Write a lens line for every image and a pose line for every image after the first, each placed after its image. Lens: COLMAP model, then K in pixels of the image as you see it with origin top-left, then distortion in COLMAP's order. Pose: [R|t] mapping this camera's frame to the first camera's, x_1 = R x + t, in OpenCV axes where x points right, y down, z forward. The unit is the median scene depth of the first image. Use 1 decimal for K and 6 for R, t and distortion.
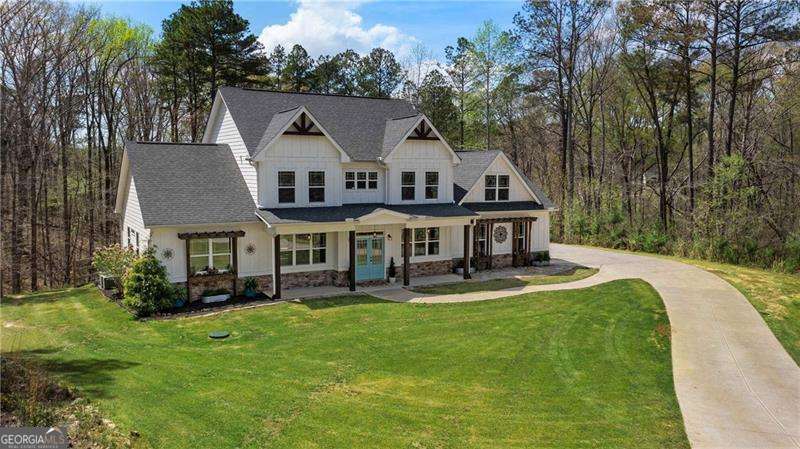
lens RADIAL K [[636.3, 0, 400.0], [0, 636.3, 224.5], [0, 0, 1]] dist [0.004375, 0.001319]
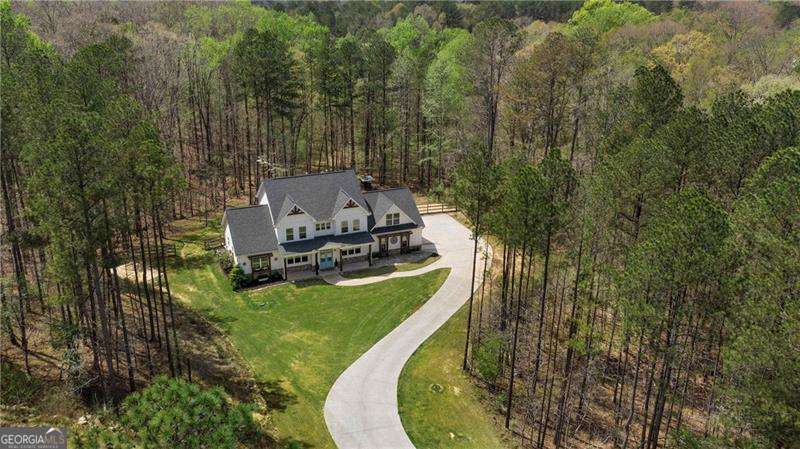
lens RADIAL K [[636.3, 0, 400.0], [0, 636.3, 224.5], [0, 0, 1]] dist [0.004375, 0.001319]
pose [[0.991655, 0.053332, -0.117374, 0.487777], [-0.018325, 0.959489, 0.281149, -0.730070], [0.127613, -0.276651, 0.952459, -1.174626]]
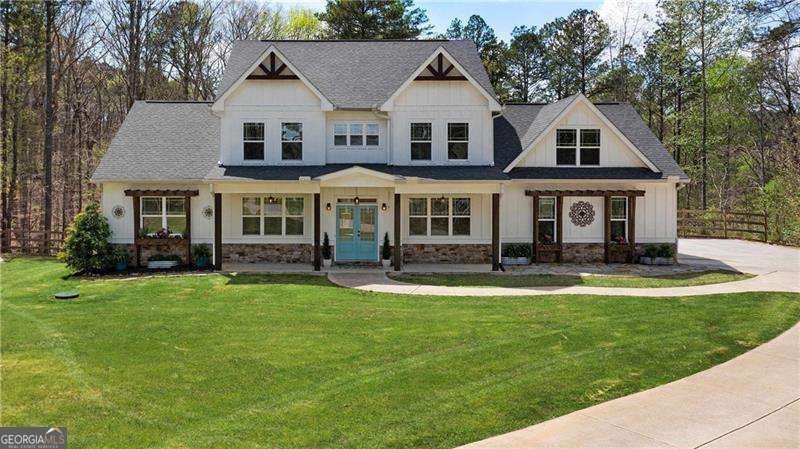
lens RADIAL K [[660.3, 0, 337.0], [0, 660.3, 171.9], [0, 0, 1]] dist [-0.000230, 0.000539]
pose [[0.860249, -0.004134, -0.509857, 0.336847], [-0.040755, 0.996210, -0.076842, 0.041453], [0.508242, 0.086883, 0.856820, 0.279328]]
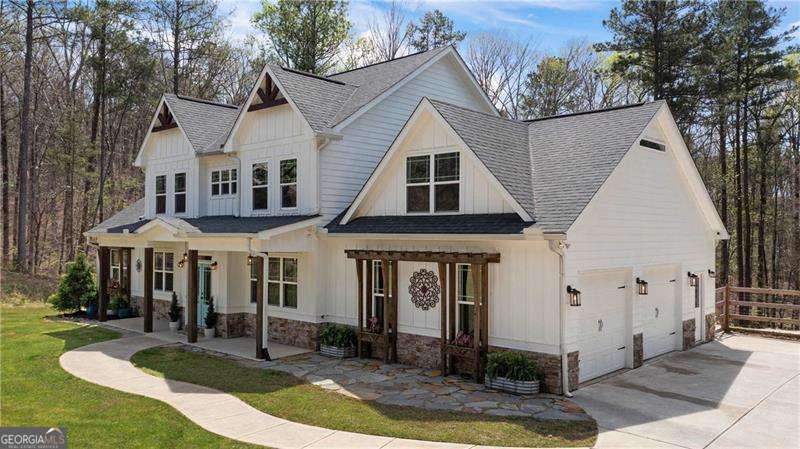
lens RADIAL K [[636.3, 0, 400.0], [0, 636.3, 224.5], [0, 0, 1]] dist [0.004375, 0.001319]
pose [[0.283400, -0.018763, -0.958818, 0.649567], [-0.085490, 0.995334, -0.044745, -0.008572], [0.955184, 0.094650, 0.280474, 0.980205]]
